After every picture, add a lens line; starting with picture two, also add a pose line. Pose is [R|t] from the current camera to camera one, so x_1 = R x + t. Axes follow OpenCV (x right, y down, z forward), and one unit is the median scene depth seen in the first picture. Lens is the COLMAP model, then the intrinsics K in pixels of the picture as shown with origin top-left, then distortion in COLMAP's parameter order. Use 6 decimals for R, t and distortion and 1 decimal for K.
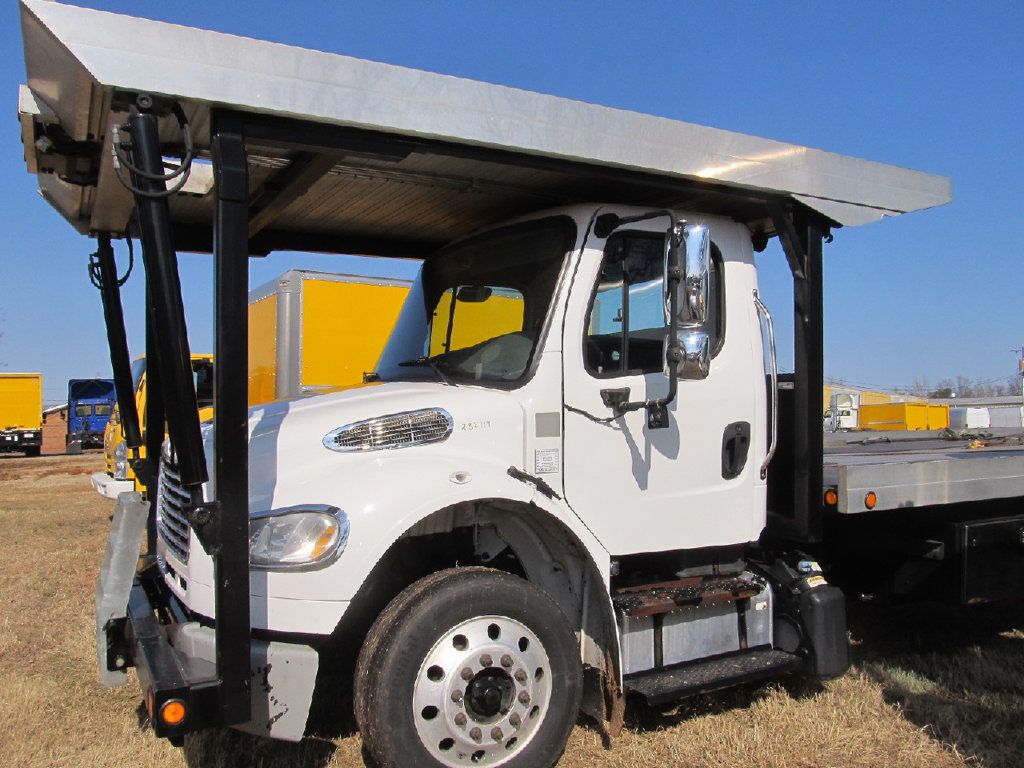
lens RADIAL K [[846.8, 0, 518.3], [0, 846.8, 391.9], [0, 0, 1]] dist [-0.054016, 0.023075]
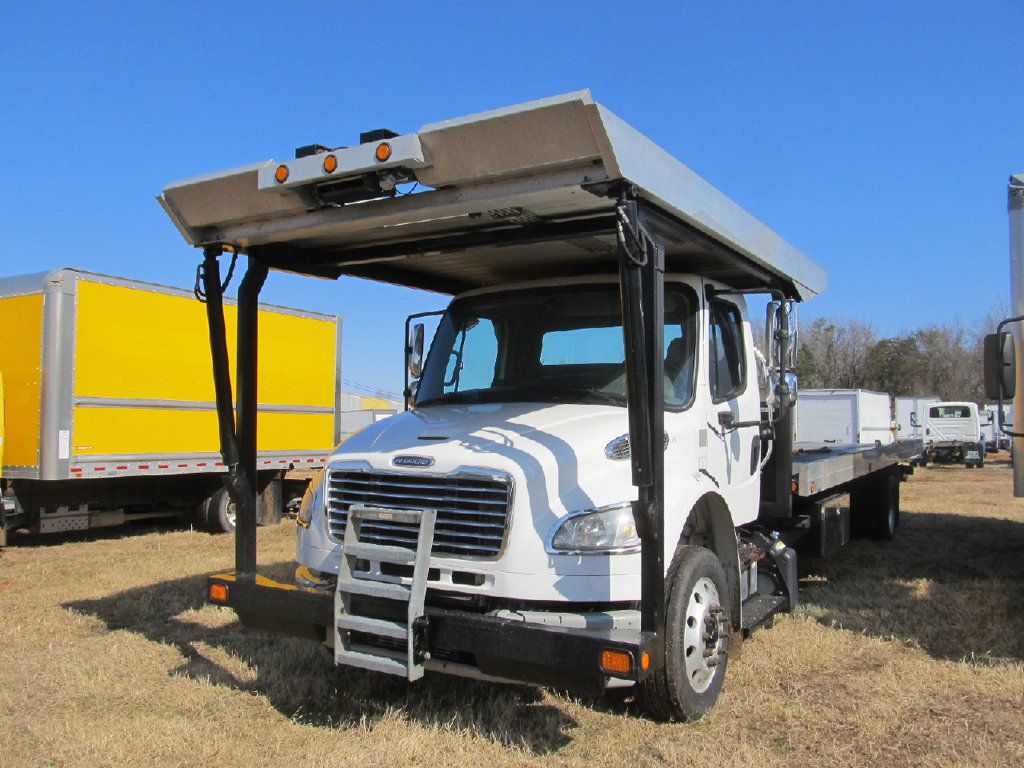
lens RADIAL K [[846.8, 0, 518.3], [0, 846.8, 391.9], [0, 0, 1]] dist [-0.054016, 0.023075]
pose [[0.861085, 0.019146, 0.508100, -0.778720], [-0.011203, 0.999763, -0.018686, -0.005998], [-0.508337, 0.010398, 0.861095, -0.024288]]
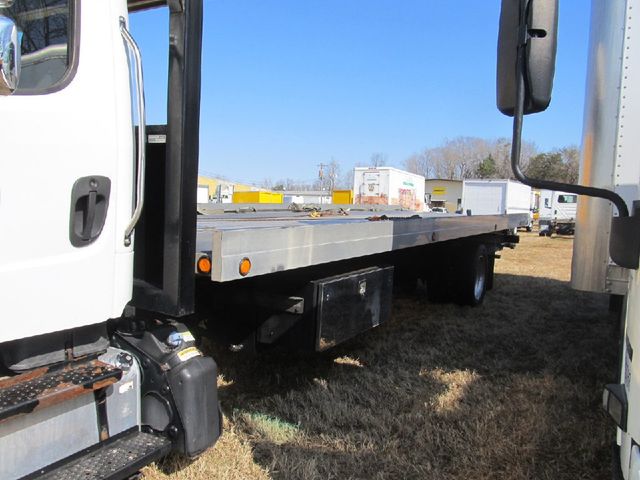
lens RADIAL K [[529.3, 0, 324.0], [0, 529.3, 245.0], [0, 0, 1]] dist [-0.054016, 0.023075]
pose [[0.849276, -0.013043, 0.527787, 0.175921], [-0.049621, 0.993297, 0.104394, 0.036577], [-0.525611, -0.114849, 0.842937, 0.439633]]
